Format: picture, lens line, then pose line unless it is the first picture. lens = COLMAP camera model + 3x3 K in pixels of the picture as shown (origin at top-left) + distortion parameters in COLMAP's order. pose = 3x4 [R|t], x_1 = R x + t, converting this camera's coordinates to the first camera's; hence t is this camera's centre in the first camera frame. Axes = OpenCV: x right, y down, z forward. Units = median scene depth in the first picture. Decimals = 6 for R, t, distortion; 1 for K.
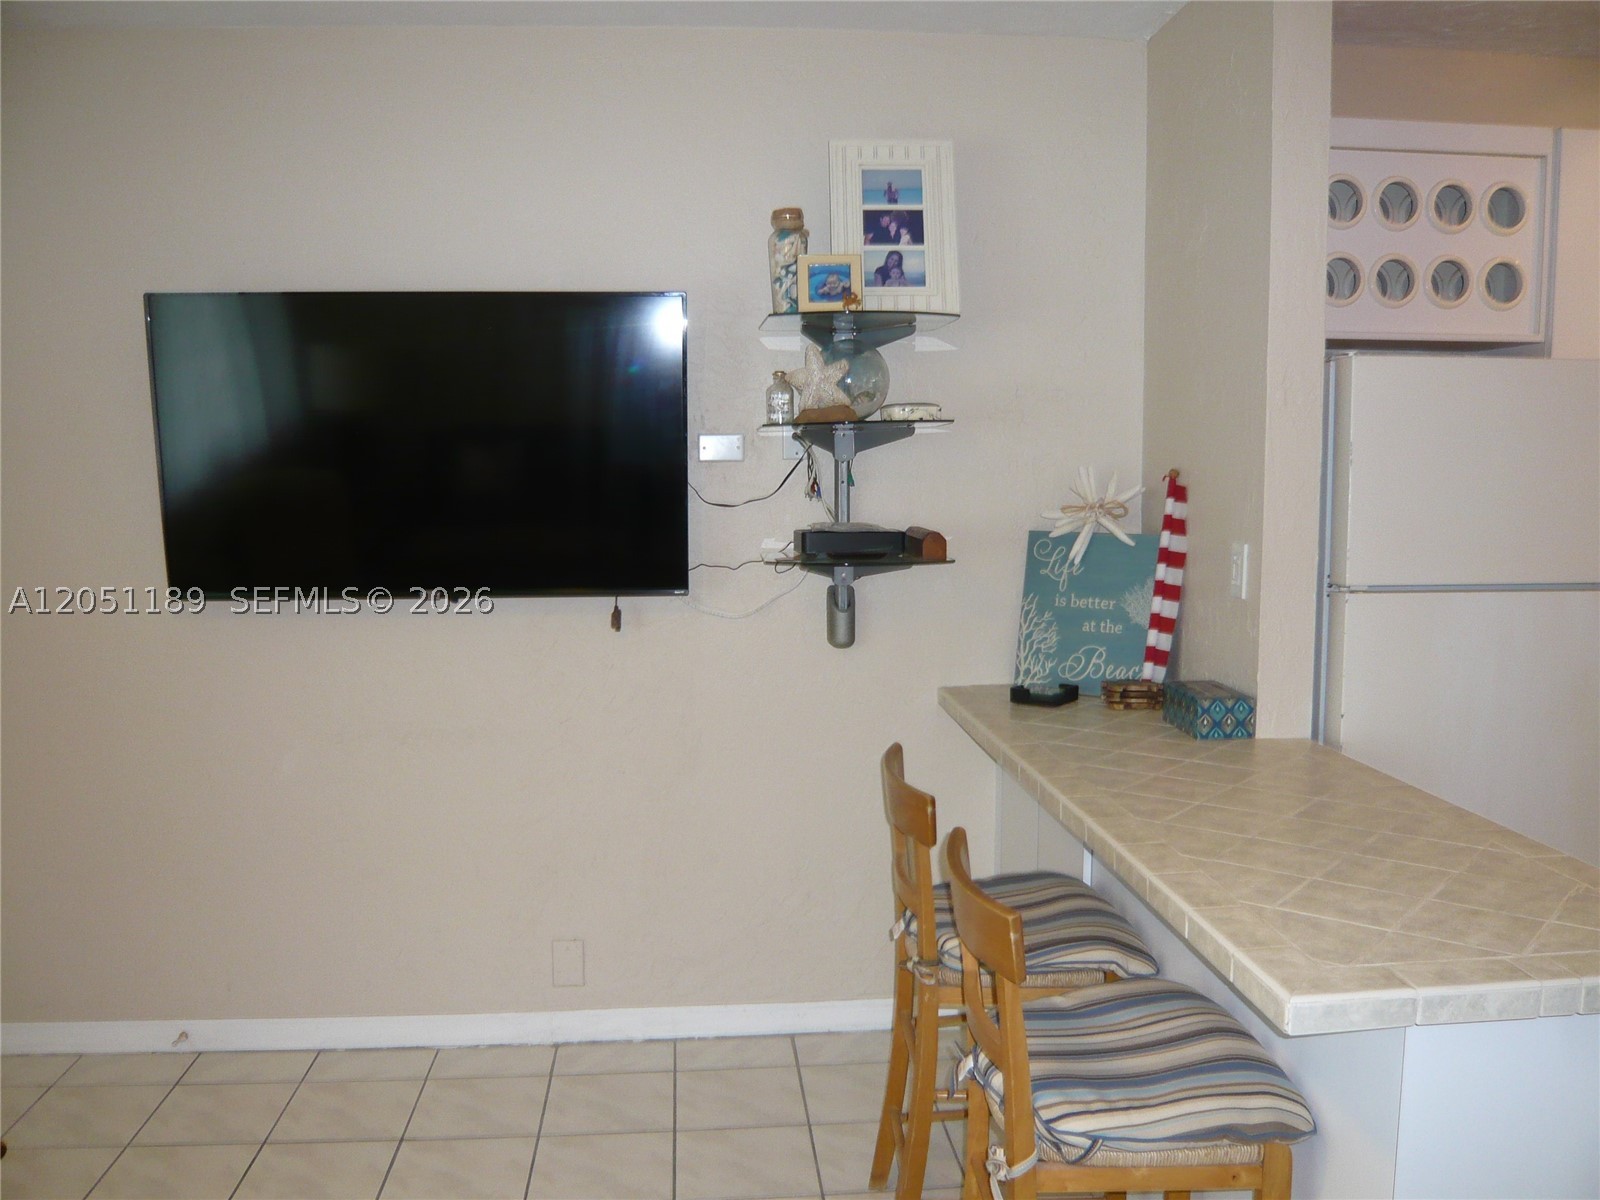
lens RADIAL K [[1367.4, 0, 799.3], [0, 1367.4, 616.9], [0, 0, 1]] dist [-0.080338, -0.000862]
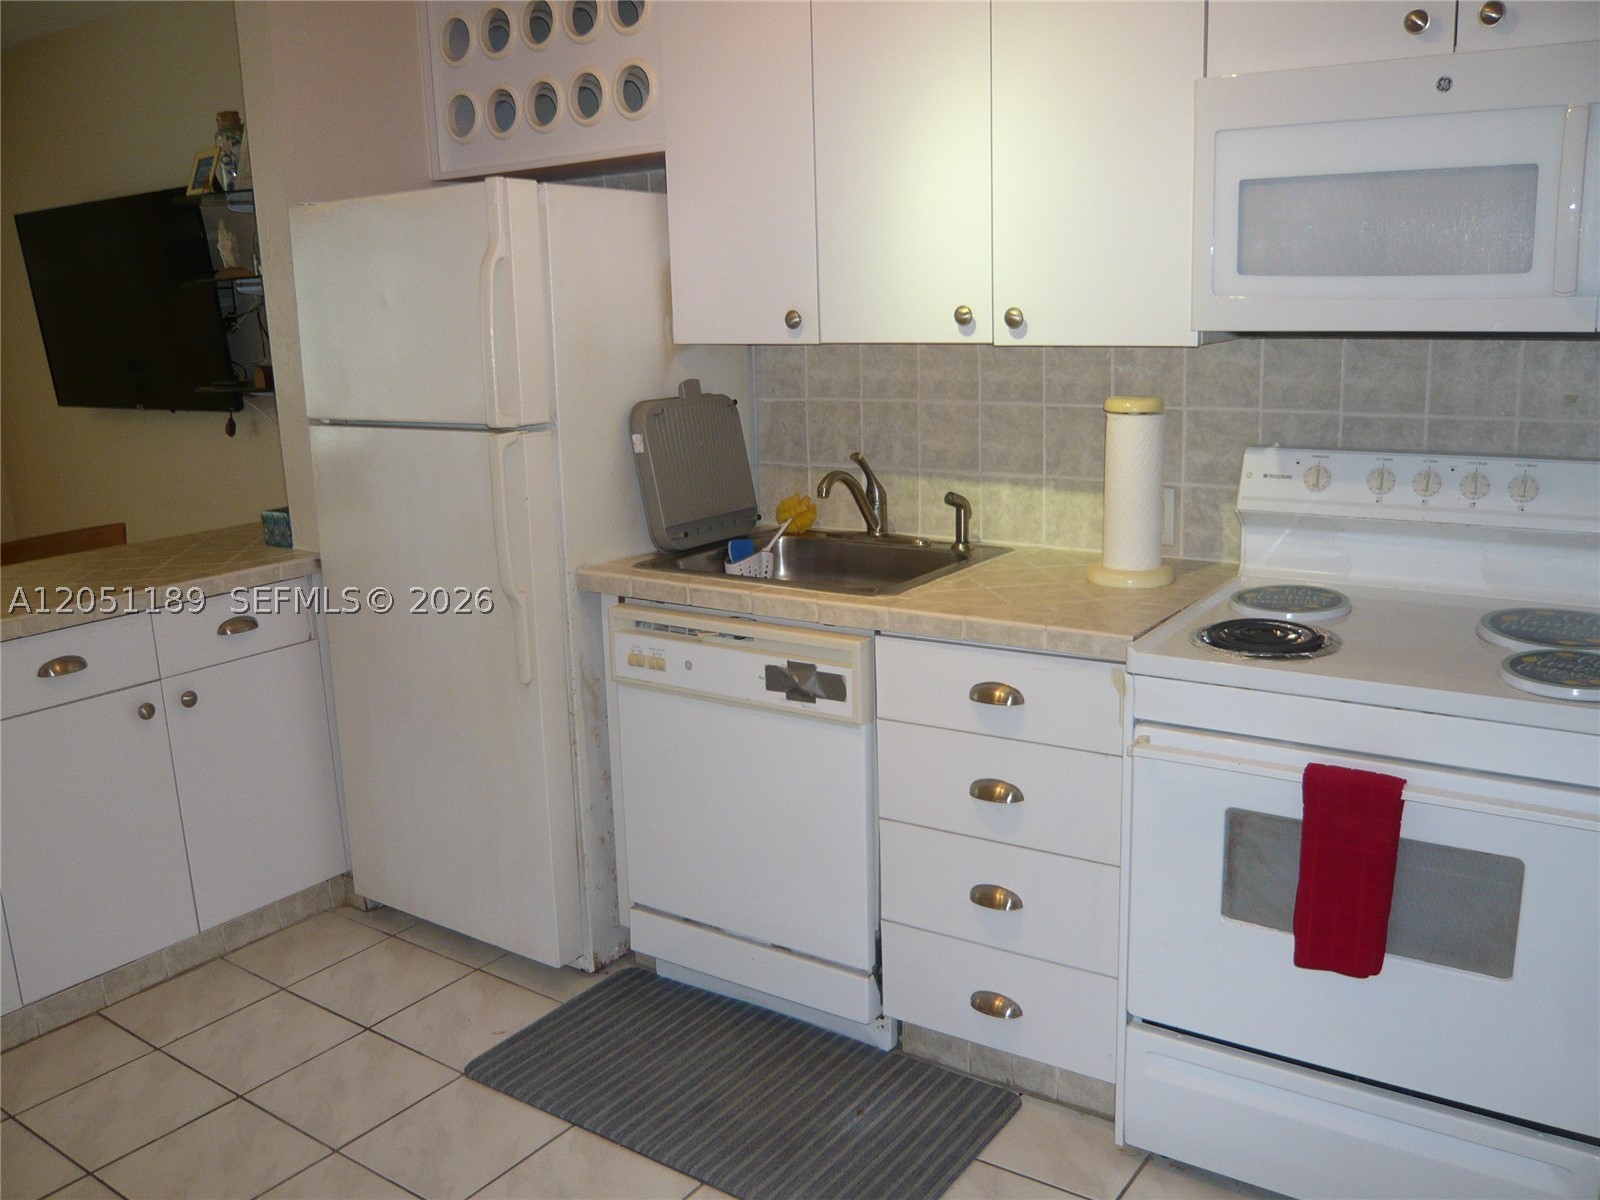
lens RADIAL K [[1338.8, 0, 800.0], [0, 1338.8, 600.0], [0, 0, 1]] dist [-0.117039, 0.003014]
pose [[0.768962, 0.123039, -0.627343, 1.287372], [-0.047552, 0.989594, 0.135800, -0.036351], [0.637523, -0.074594, 0.766811, 0.384135]]
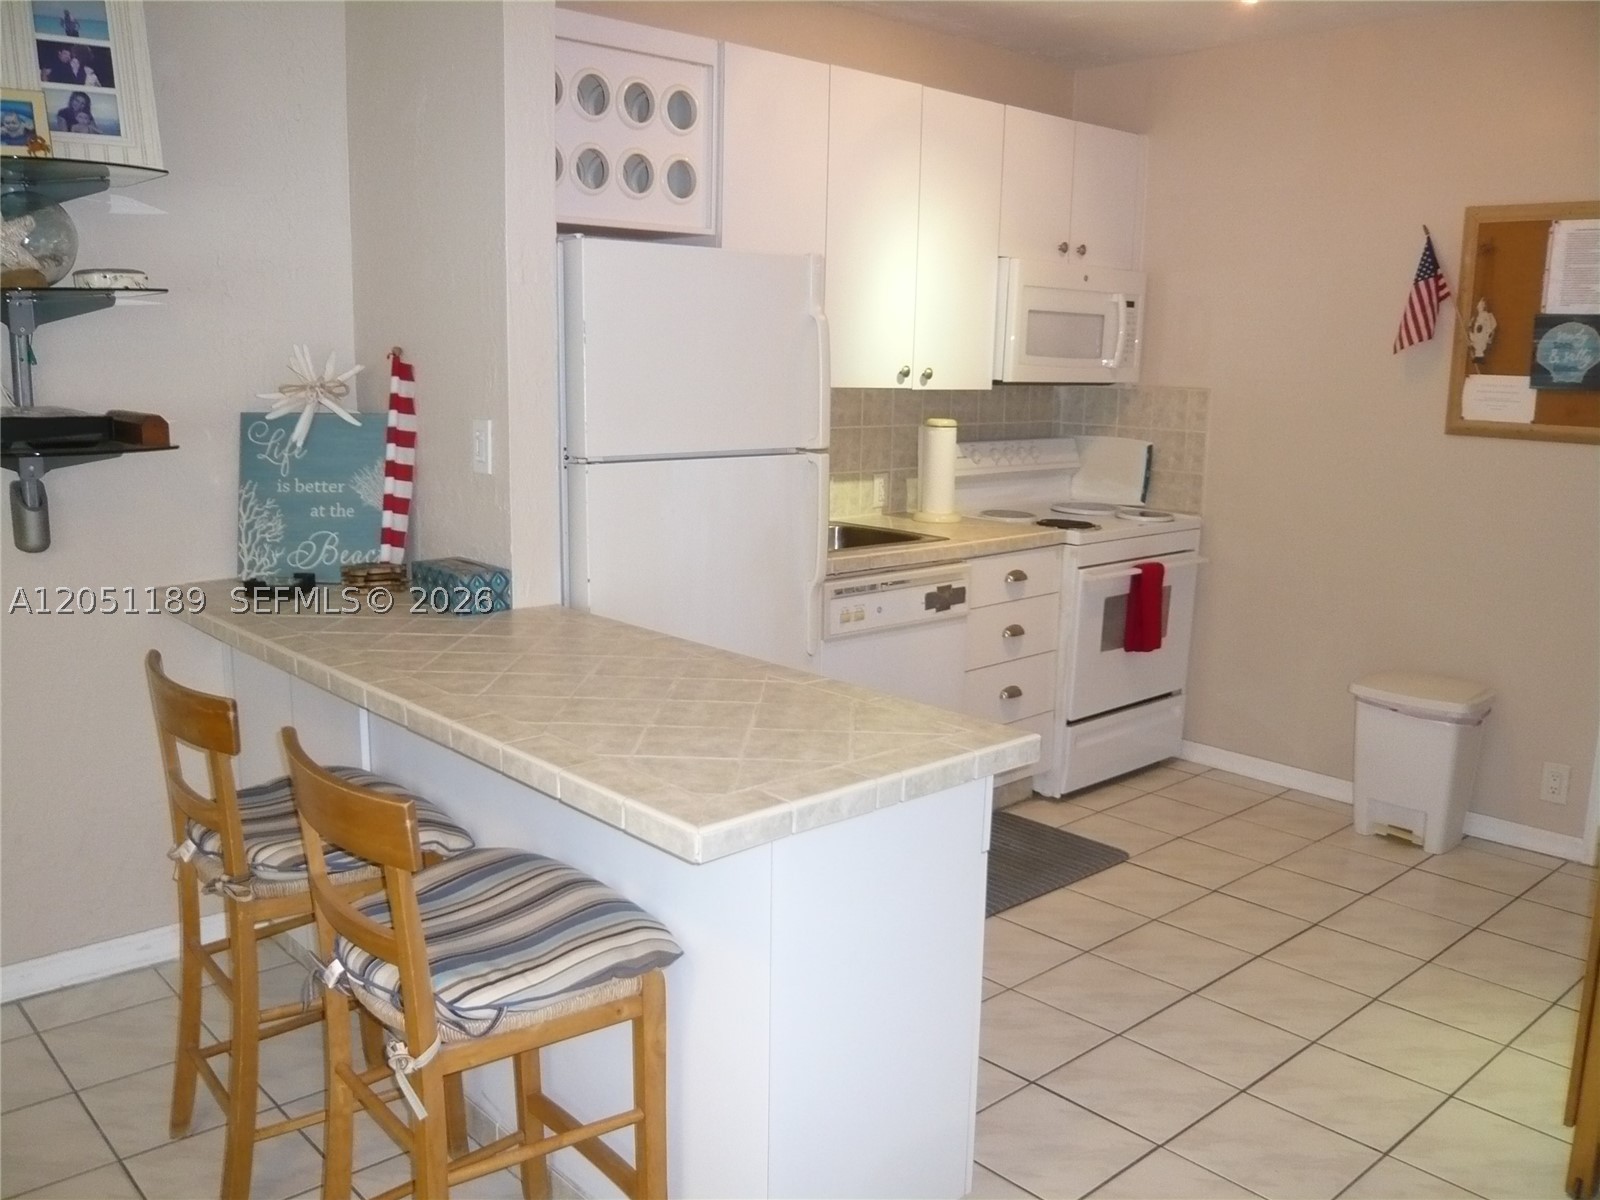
lens RADIAL K [[1369.8, 0, 800.0], [0, 1369.8, 600.0], [0, 0, 1]] dist [-0.086341, 0.024851]
pose [[0.795113, -0.090007, 0.599745, -0.102253], [0.047463, 0.995128, 0.086420, 0.002666], [-0.604601, -0.040248, 0.795511, 0.035320]]
